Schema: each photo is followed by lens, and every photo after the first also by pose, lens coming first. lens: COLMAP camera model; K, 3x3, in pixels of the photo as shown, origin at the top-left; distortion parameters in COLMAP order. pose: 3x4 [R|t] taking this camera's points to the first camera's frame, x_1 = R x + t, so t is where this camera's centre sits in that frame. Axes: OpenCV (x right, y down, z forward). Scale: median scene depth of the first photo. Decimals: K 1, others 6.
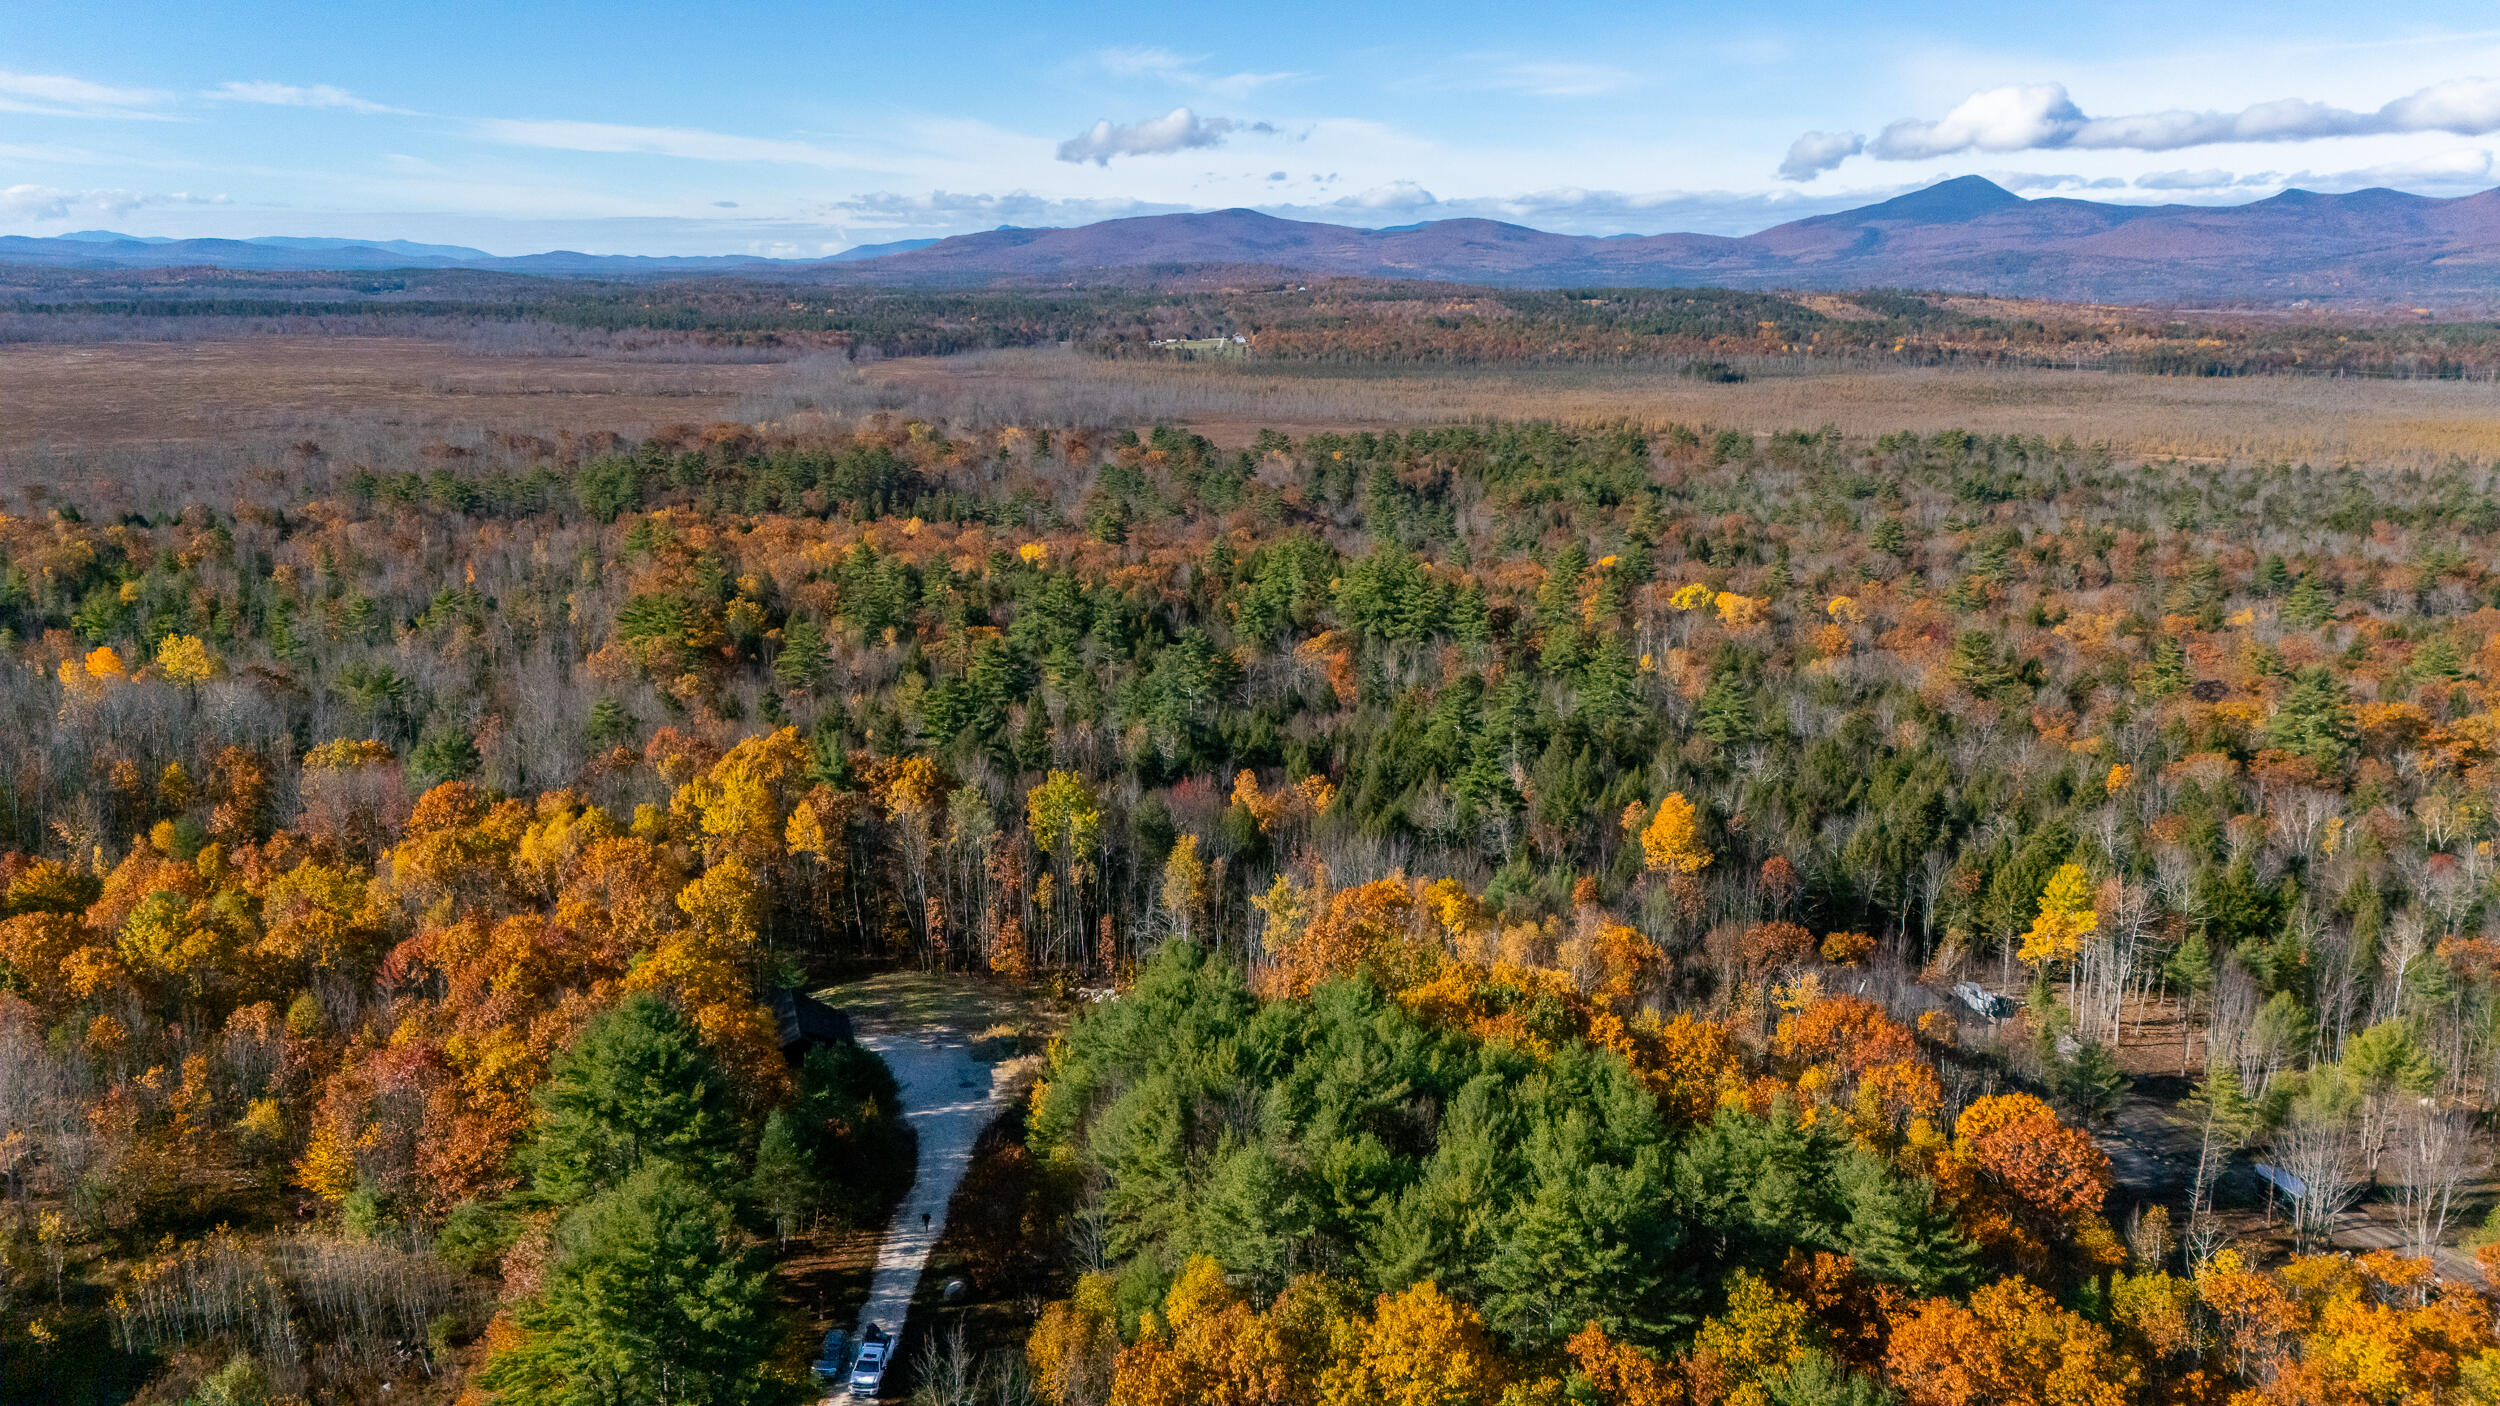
lens RADIAL K [[1772.2, 0, 1250.0], [0, 1772.2, 703.0], [0, 0, 1]] dist [0.117521, -0.141556]
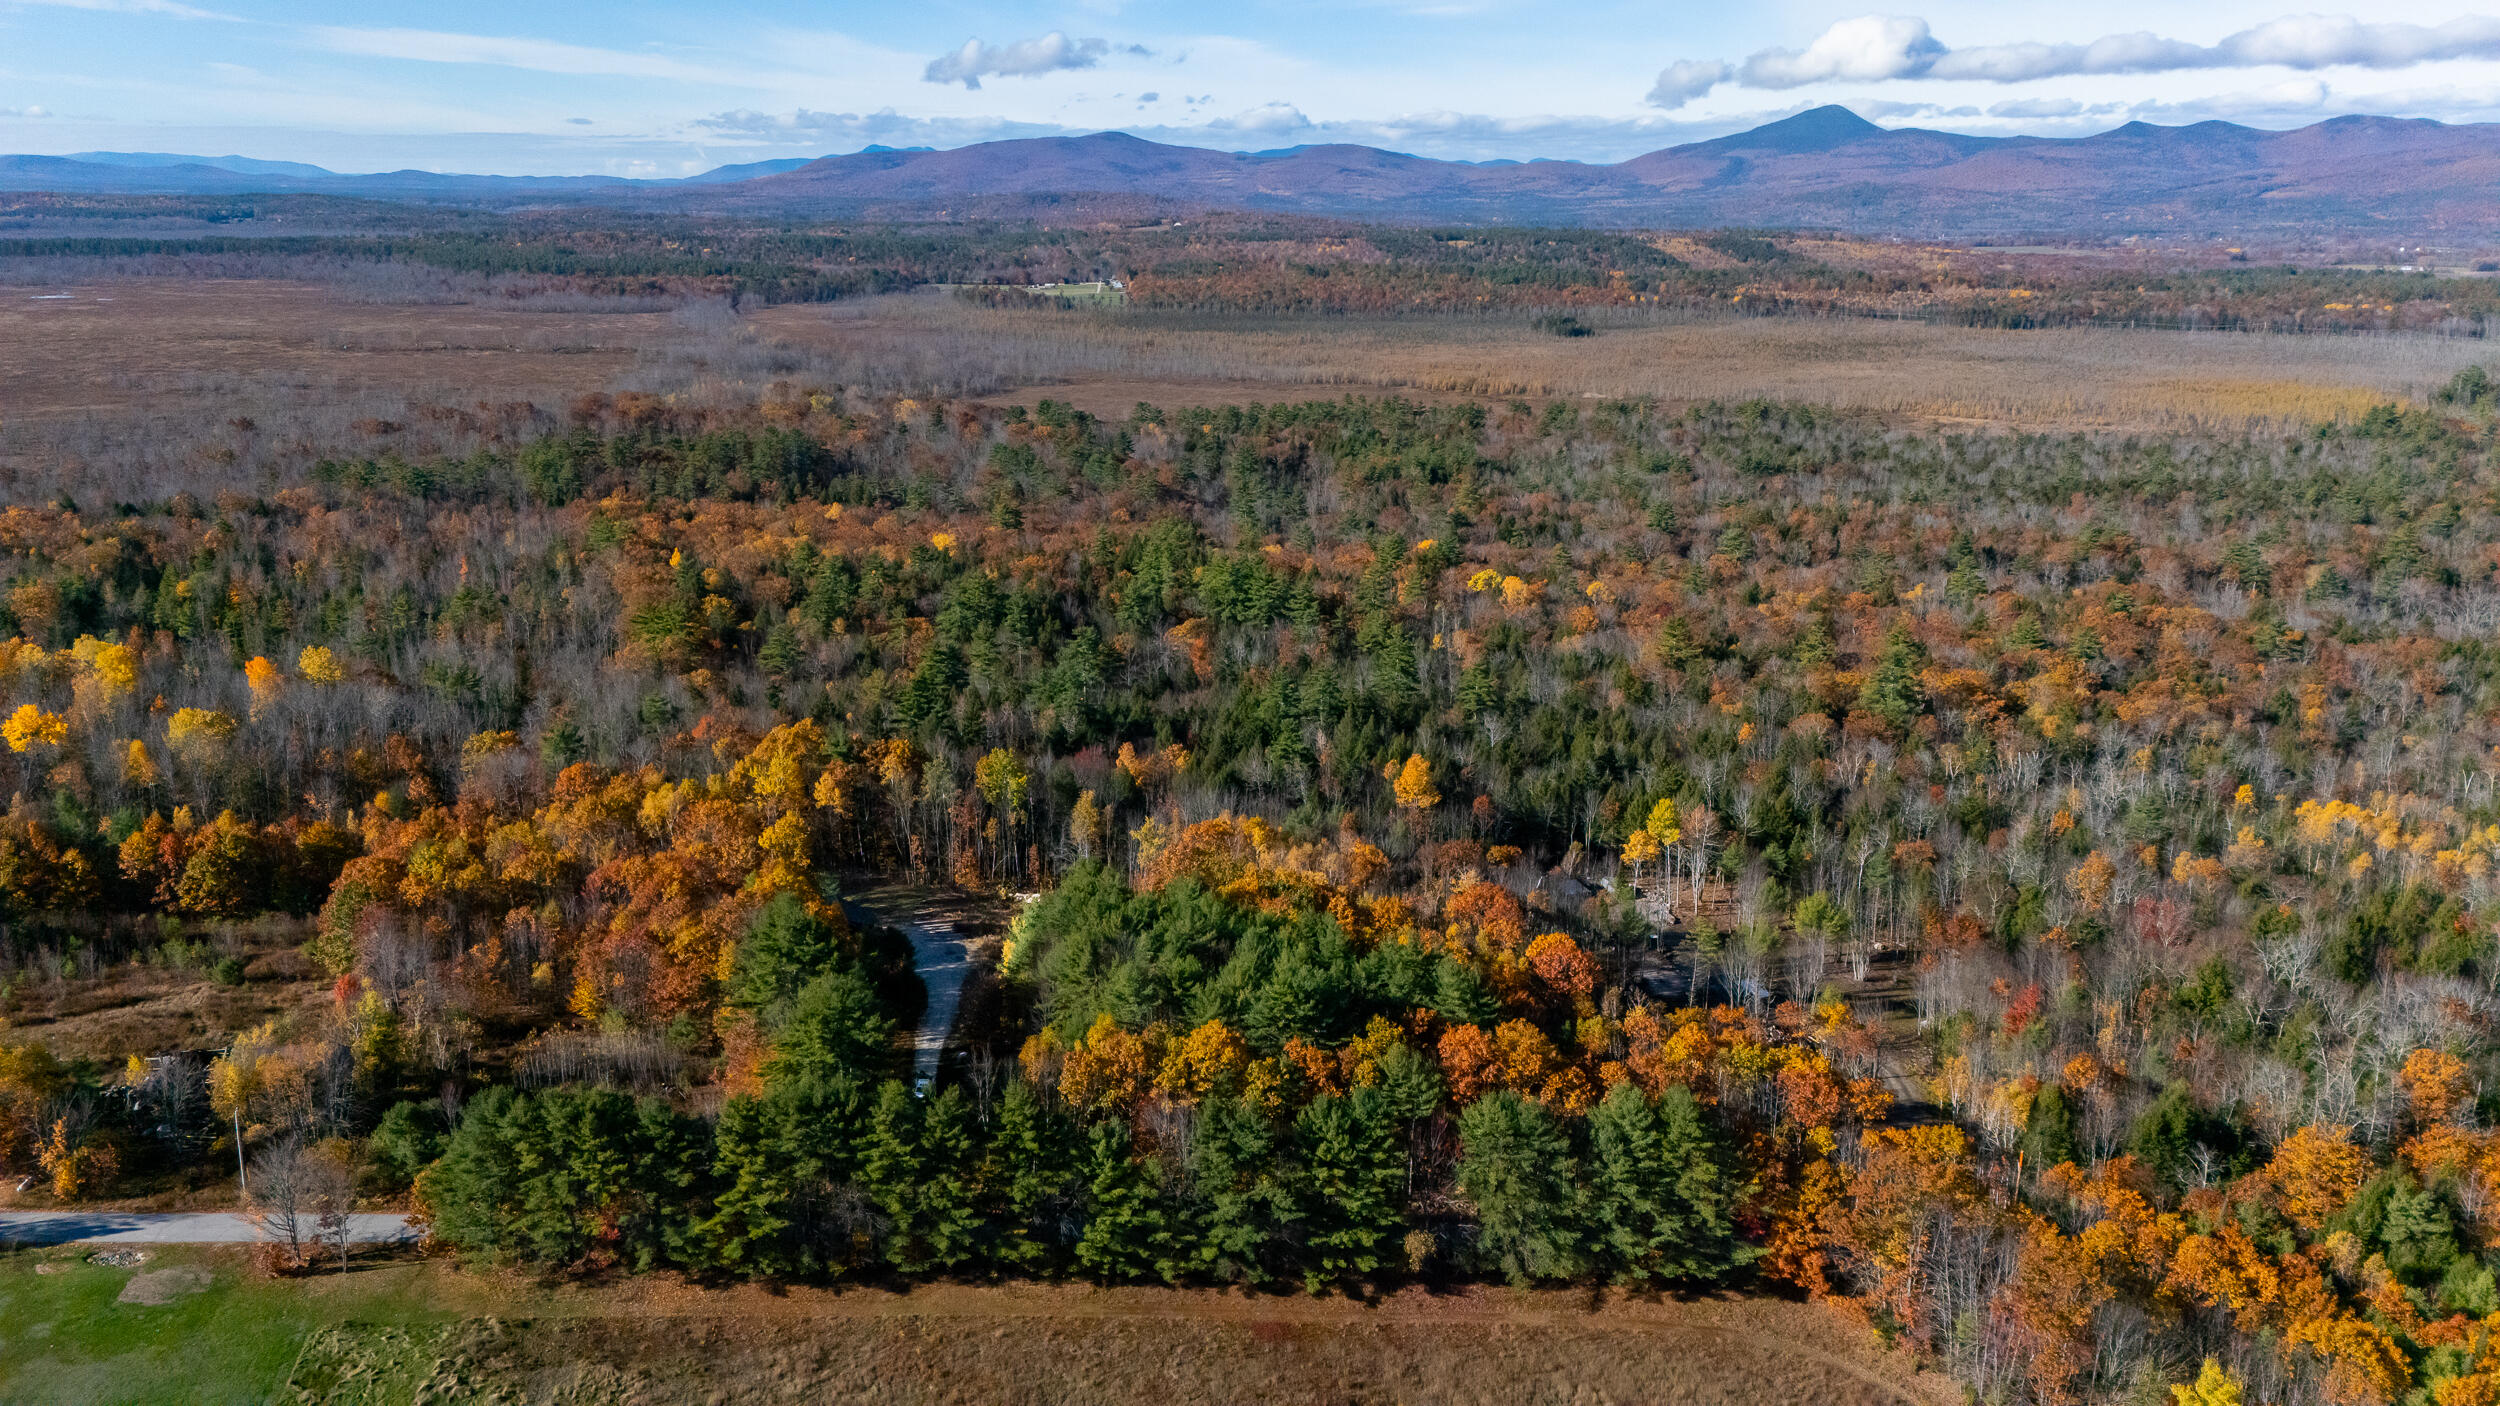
lens RADIAL K [[1772.2, 0, 1250.0], [0, 1772.2, 703.0], [0, 0, 1]] dist [0.117521, -0.141556]
pose [[0.997775, -0.013748, 0.065241, 0.001567], [0.011043, 0.999071, 0.041646, -0.018394], [-0.065753, -0.040833, 0.997000, -0.152159]]
